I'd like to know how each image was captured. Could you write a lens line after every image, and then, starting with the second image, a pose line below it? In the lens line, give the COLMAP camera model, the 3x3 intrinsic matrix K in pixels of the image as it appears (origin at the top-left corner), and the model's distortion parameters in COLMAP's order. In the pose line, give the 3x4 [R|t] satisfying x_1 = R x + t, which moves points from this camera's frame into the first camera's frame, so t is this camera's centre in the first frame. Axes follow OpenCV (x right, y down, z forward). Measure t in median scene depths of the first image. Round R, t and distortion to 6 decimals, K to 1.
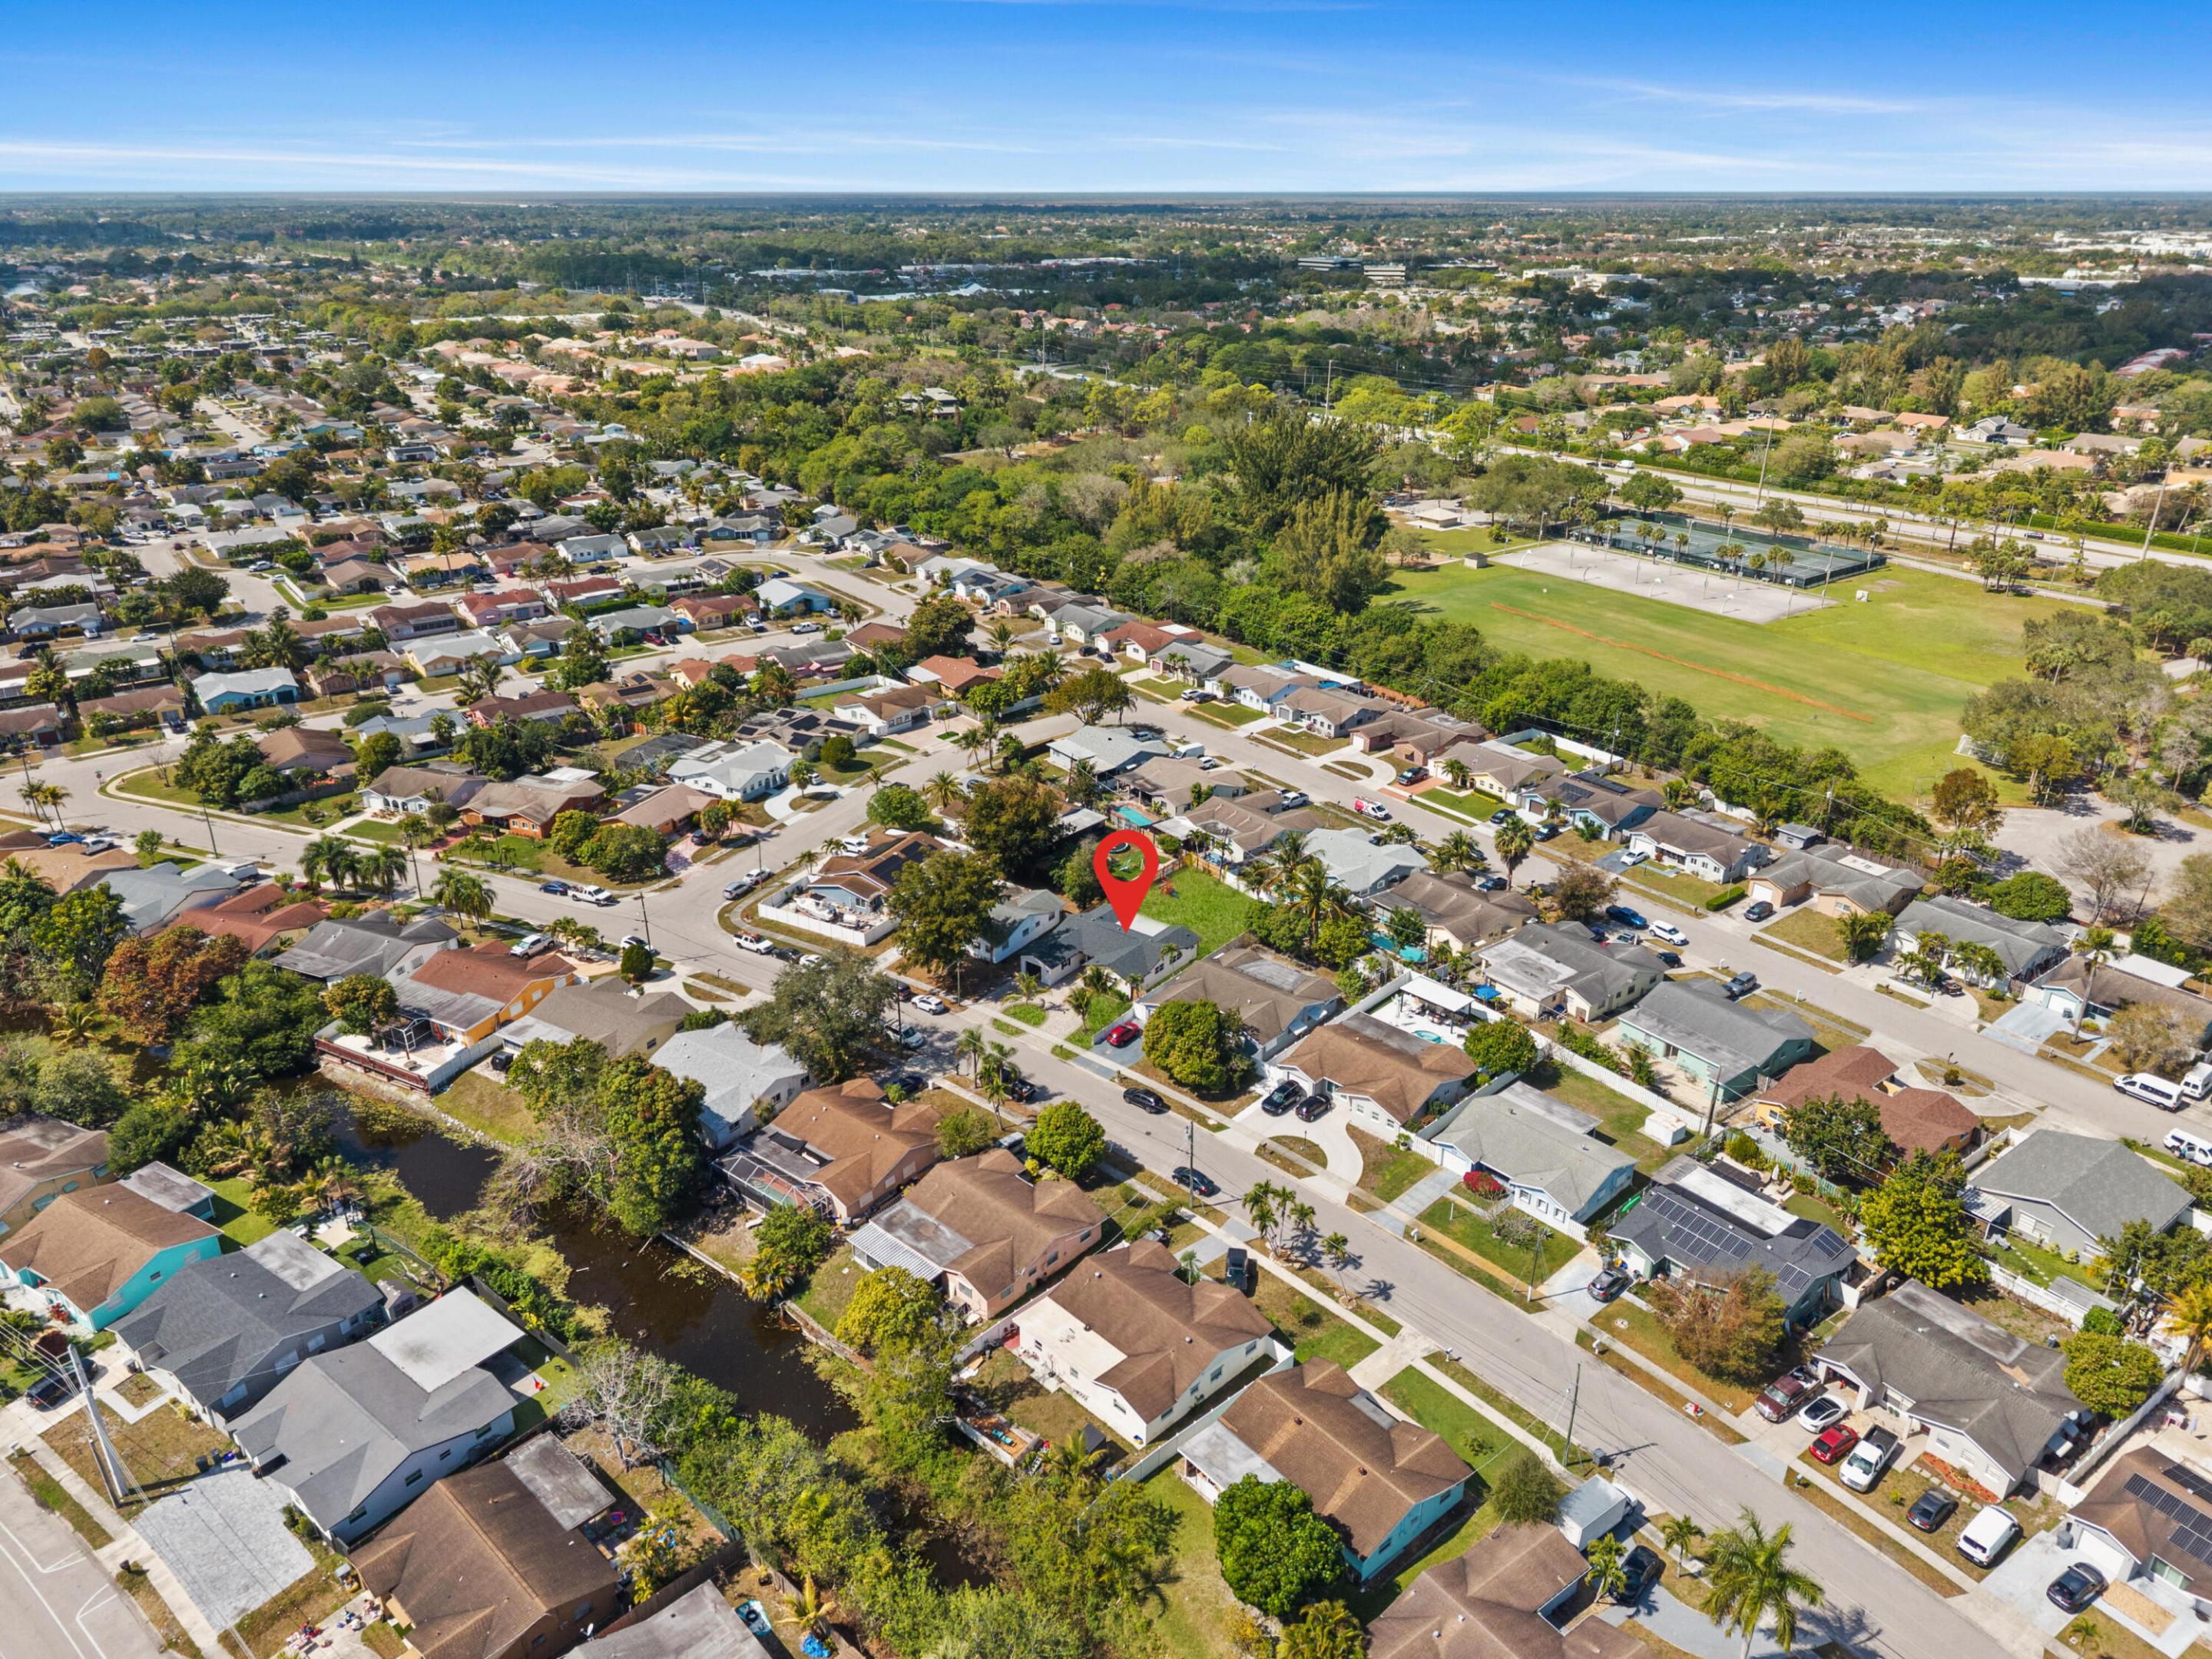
lens RADIAL K [[1579.5, 0, 1108.1], [0, 1579.5, 787.3], [0, 0, 1]] dist [0.089204, -0.001530]
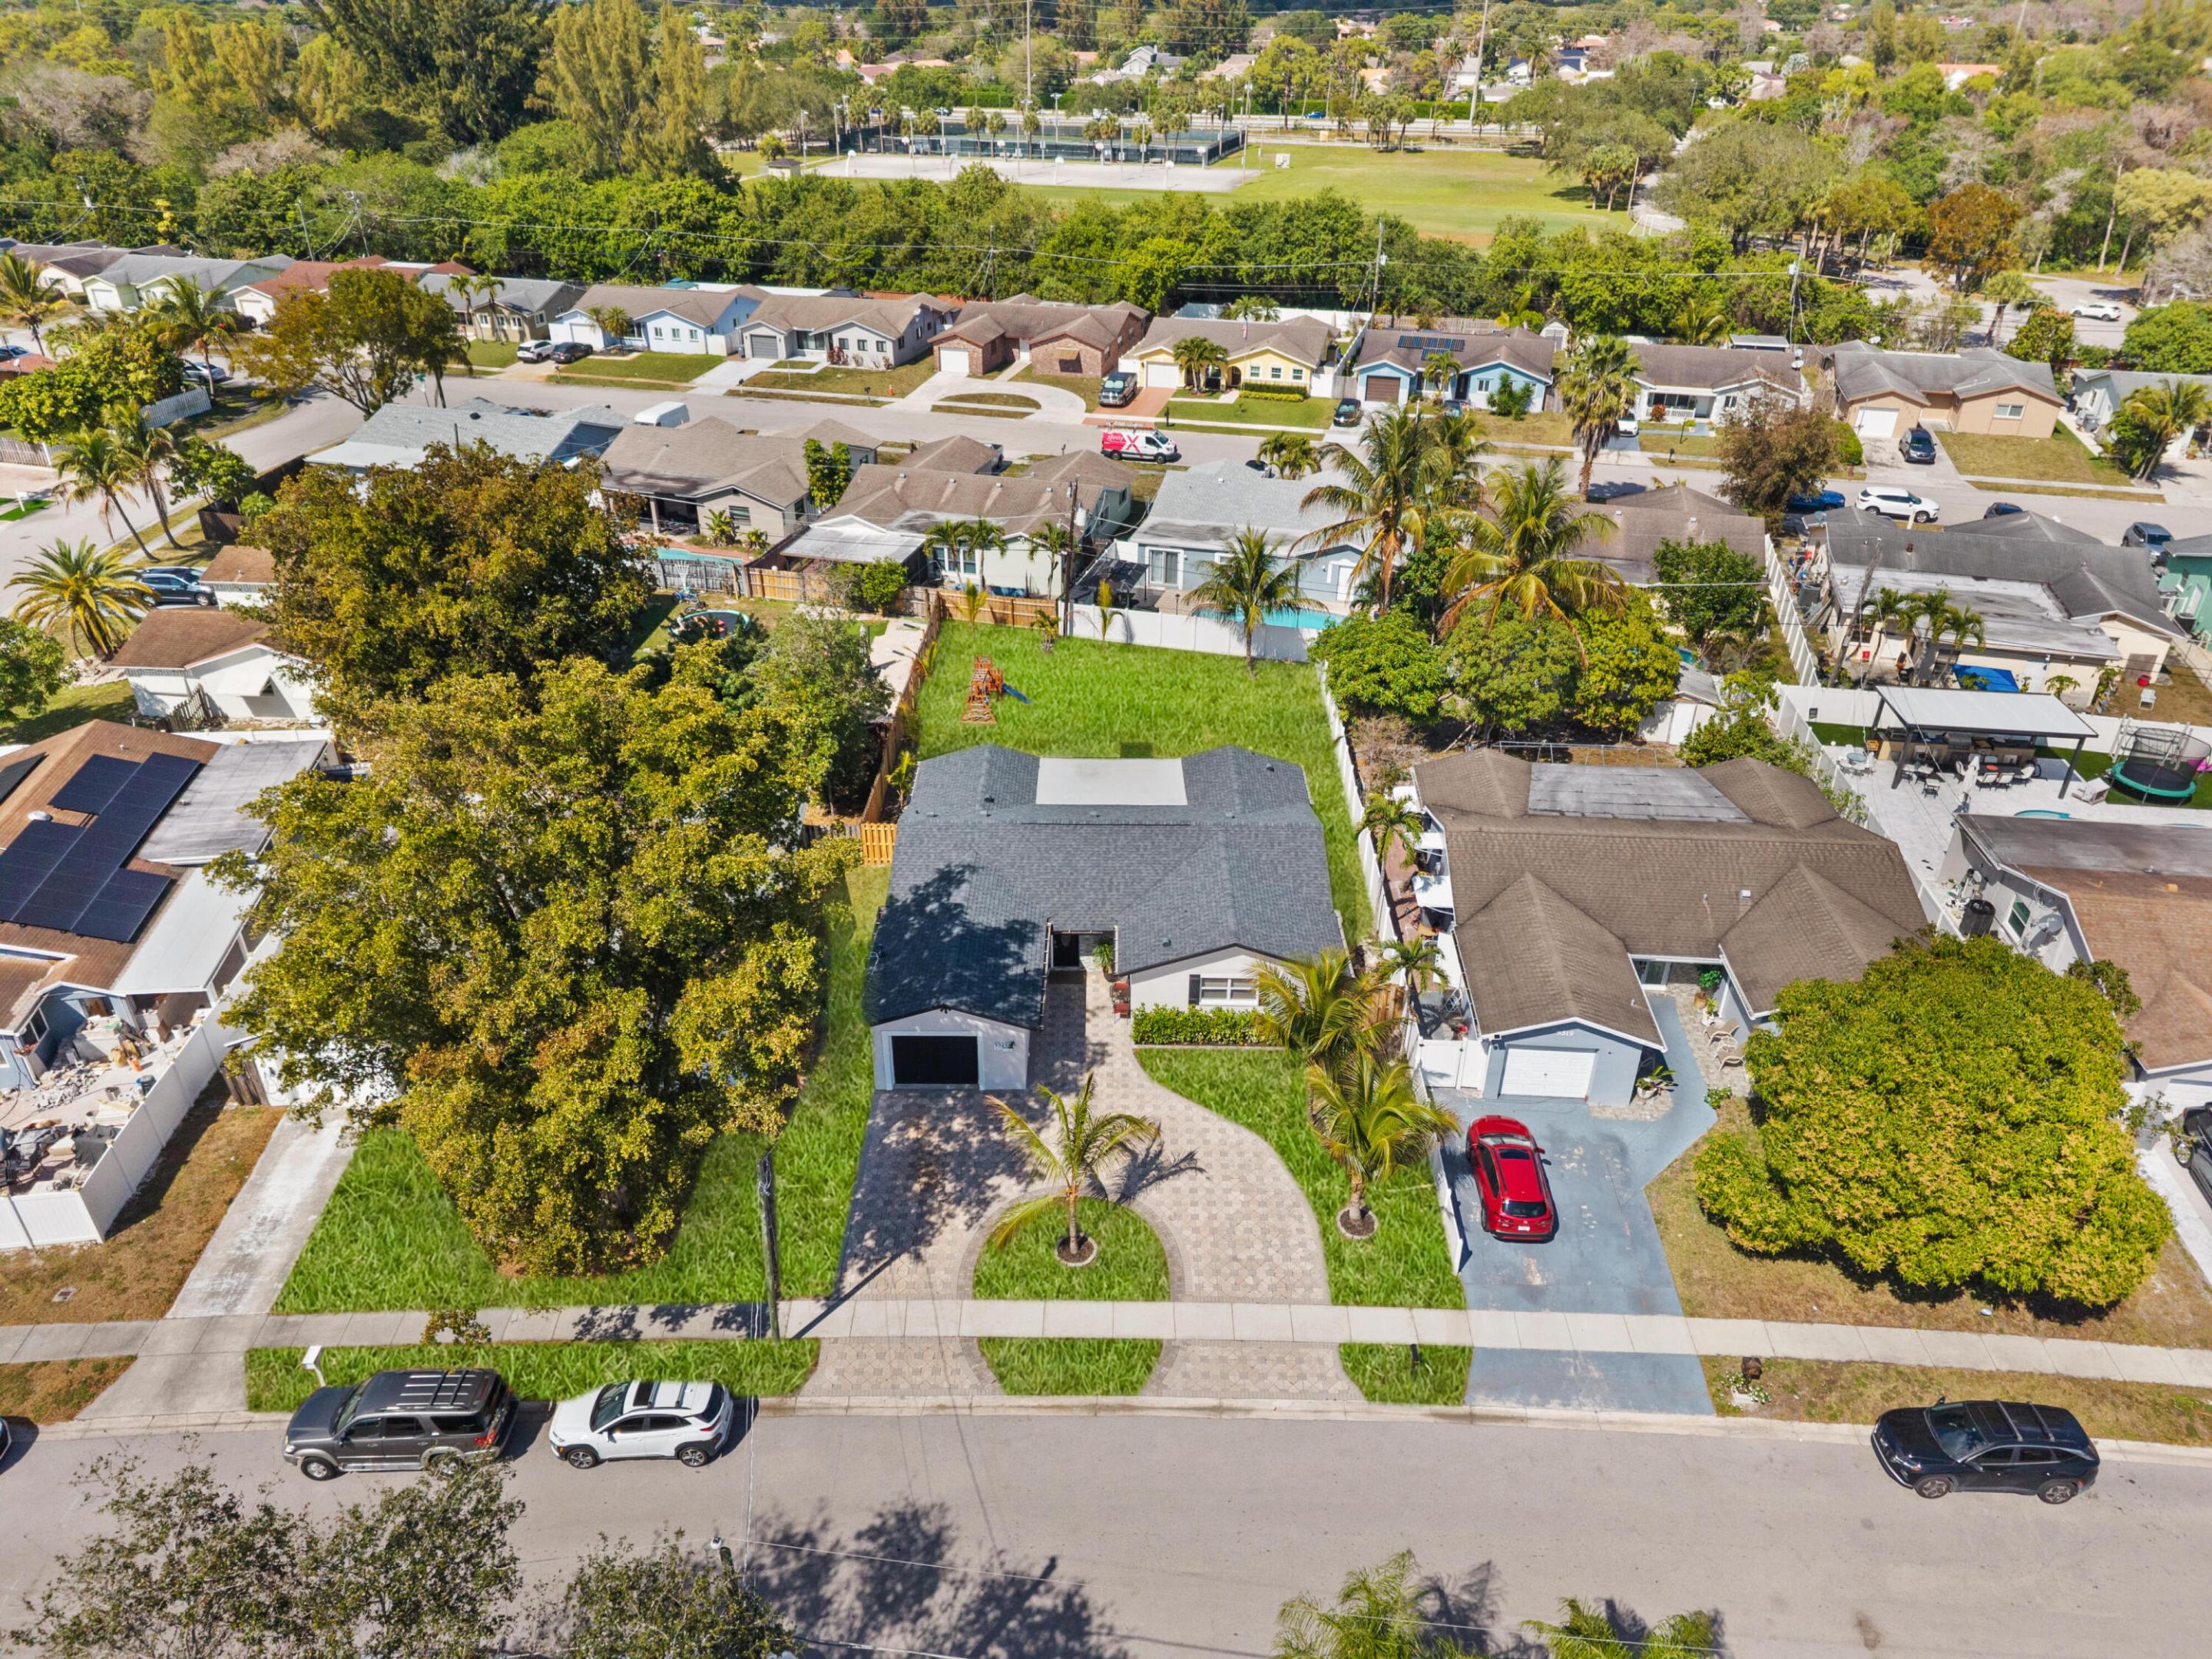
lens RADIAL K [[1491.4, 0, 1093.9], [0, 1491.4, 847.0], [0, 0, 1]] dist [0.007347, -0.003098]
pose [[0.798421, -0.306849, 0.518042, -0.111820], [0.225182, 0.950134, 0.215730, 0.028858], [-0.558405, -0.055590, 0.827704, 0.623614]]
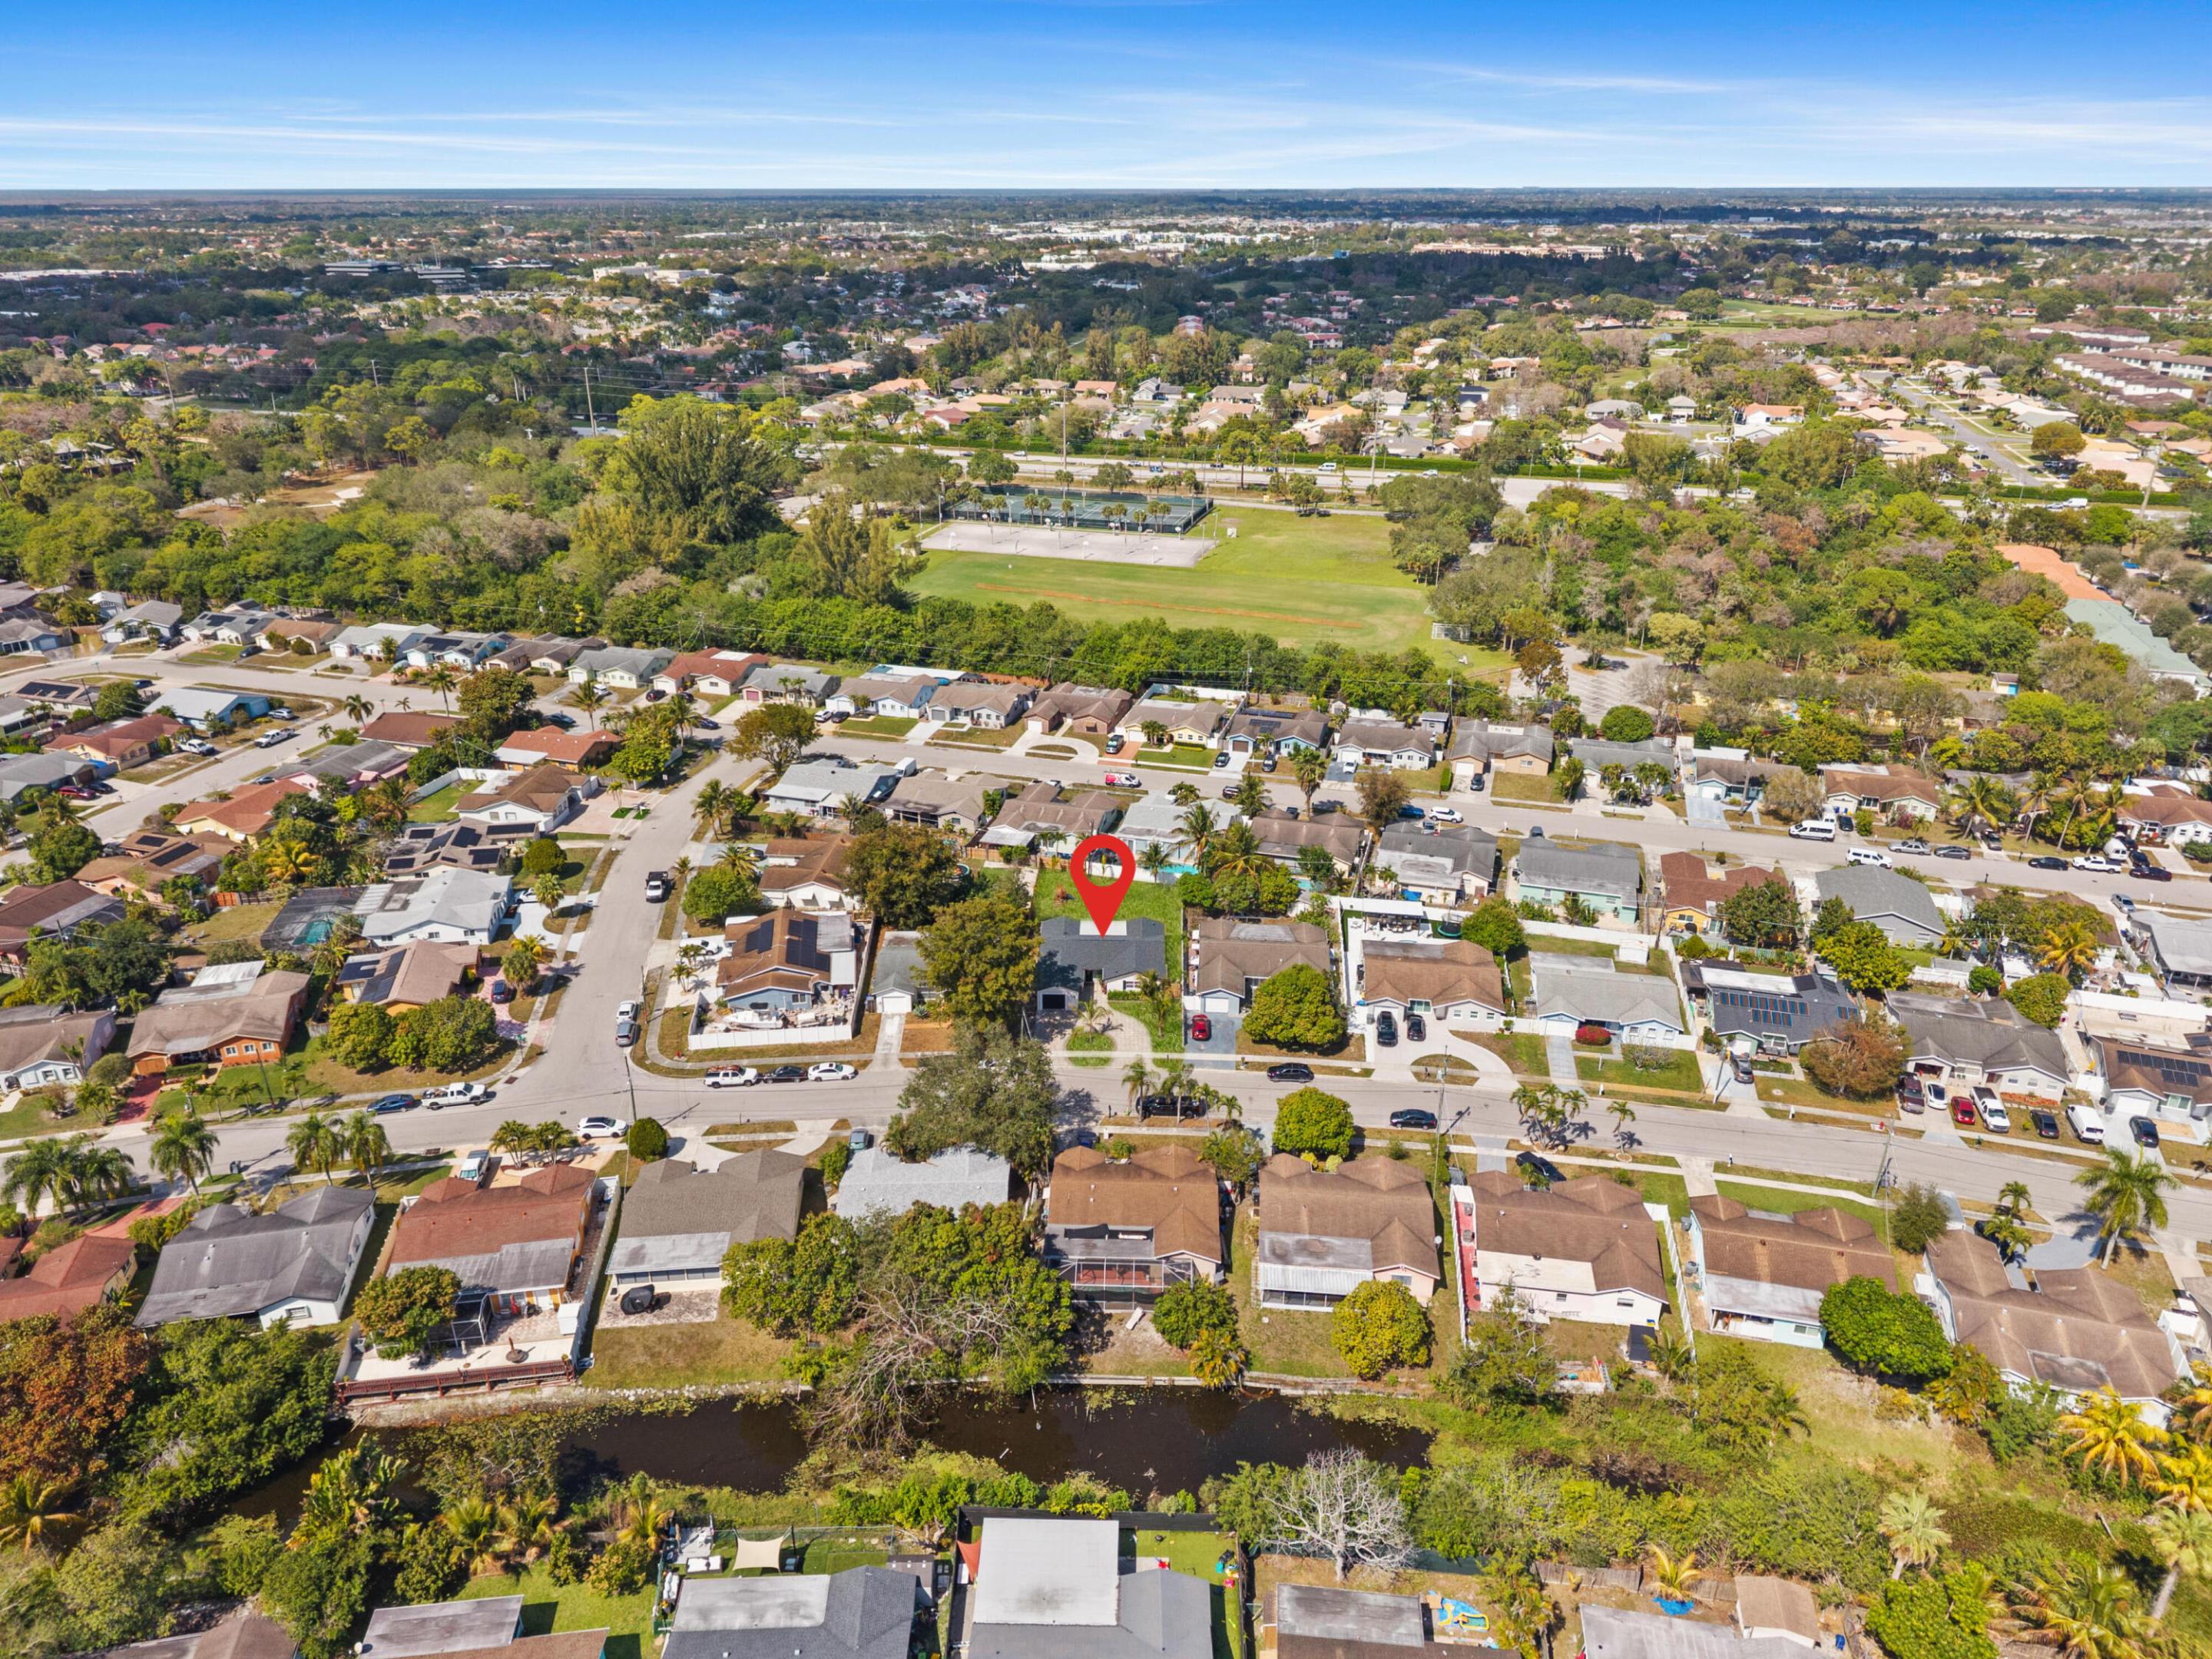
lens RADIAL K [[1534.9, 0, 1106.0], [0, 1534.9, 829.5], [0, 0, 1]] dist [0.143214, -0.001155]
pose [[0.802725, -0.238125, 0.546744, -0.402212], [0.220875, 0.970333, 0.098324, -0.055809], [-0.553937, 0.041835, 0.831507, 0.159014]]
